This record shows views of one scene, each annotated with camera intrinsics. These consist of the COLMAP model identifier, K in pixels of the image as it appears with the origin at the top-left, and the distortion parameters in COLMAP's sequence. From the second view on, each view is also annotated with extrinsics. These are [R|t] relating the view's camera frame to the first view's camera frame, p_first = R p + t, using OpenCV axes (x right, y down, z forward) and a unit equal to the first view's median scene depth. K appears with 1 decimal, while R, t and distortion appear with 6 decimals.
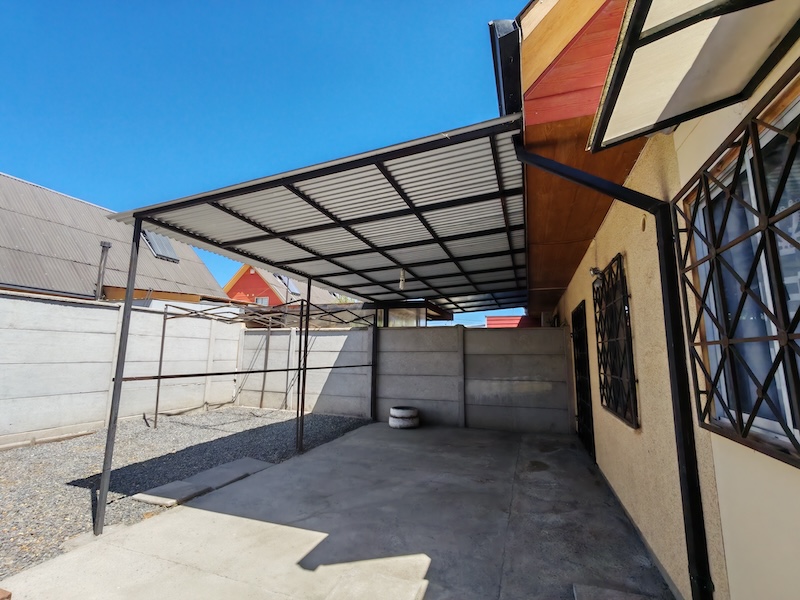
lens RADIAL K [[365.3, 0, 403.5], [0, 365.3, 295.8], [0, 0, 1]] dist [-0.001140, 0.001688]
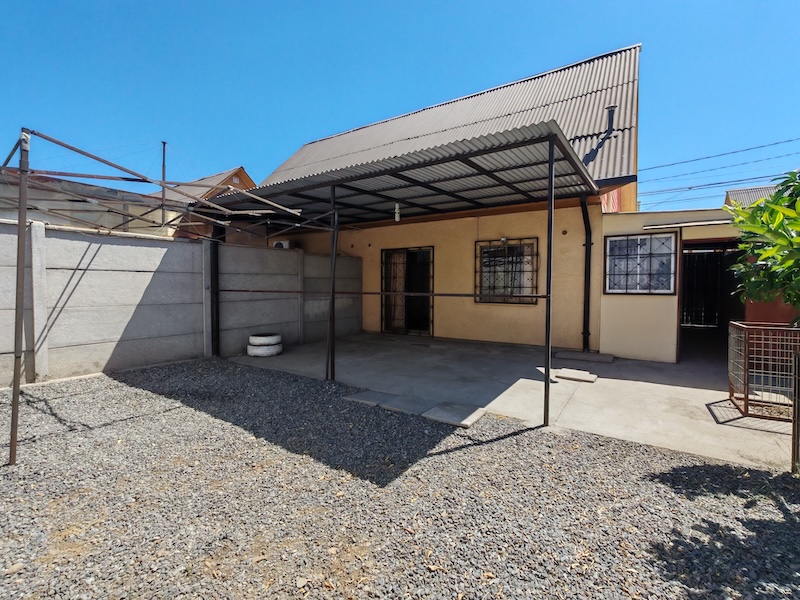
lens RADIAL K [[365.3, 0, 401.3], [0, 365.3, 295.8], [0, 0, 1]] dist [-0.001140, 0.001688]
pose [[0.241135, -0.041542, 0.969602, -1.116649], [-0.153670, 0.984845, 0.080412, 0.119328], [-0.958248, -0.168389, 0.231097, 0.672241]]
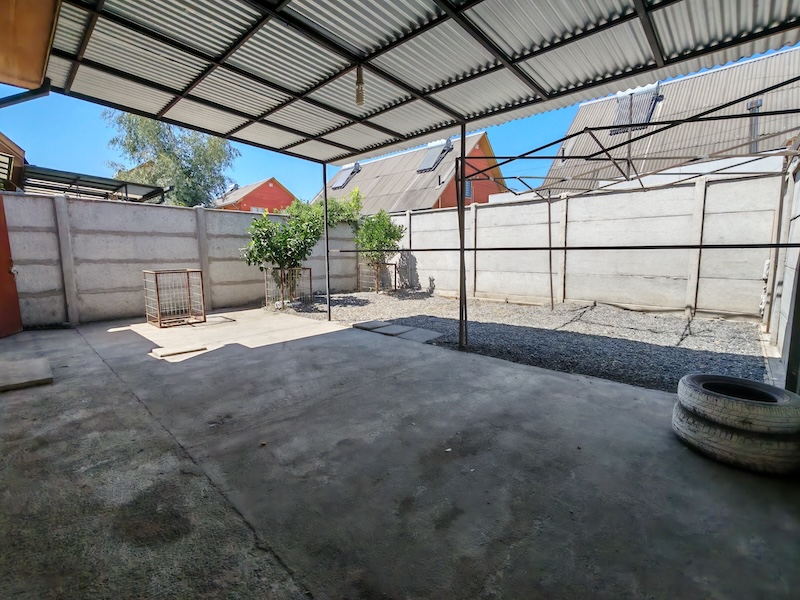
lens RADIAL K [[365.3, 0, 402.8], [0, 365.3, 296.7], [0, 0, 1]] dist [-0.001140, 0.001688]
pose [[-0.408039, 0.099155, -0.907564, 0.515541], [0.143267, 0.988723, 0.043610, 0.259883], [0.901653, -0.112229, -0.417643, 1.261236]]
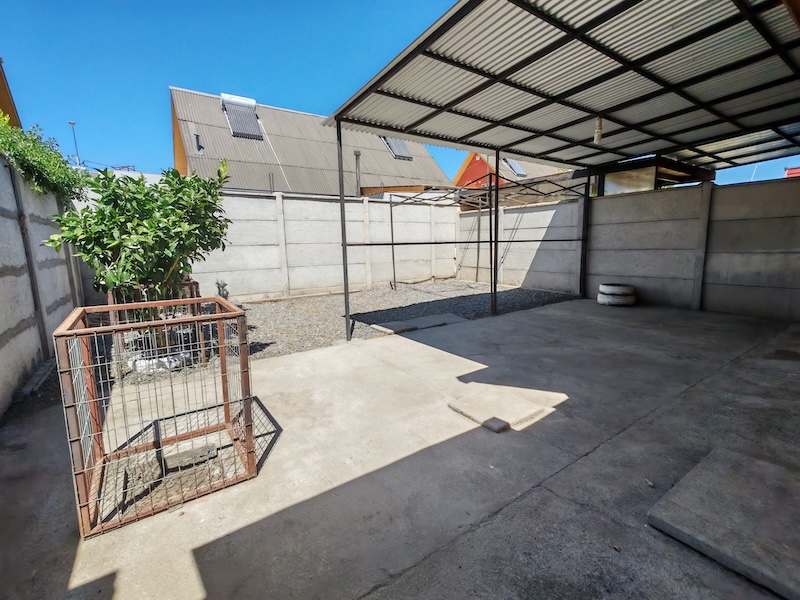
lens RADIAL K [[365.3, 0, 401.7], [0, 365.3, 296.7], [0, 0, 1]] dist [-0.001140, 0.001688]
pose [[0.806327, 0.057435, -0.588675, 0.149550], [0.122885, 0.957289, 0.261719, 0.044444], [0.578564, -0.283371, 0.764830, -0.015210]]
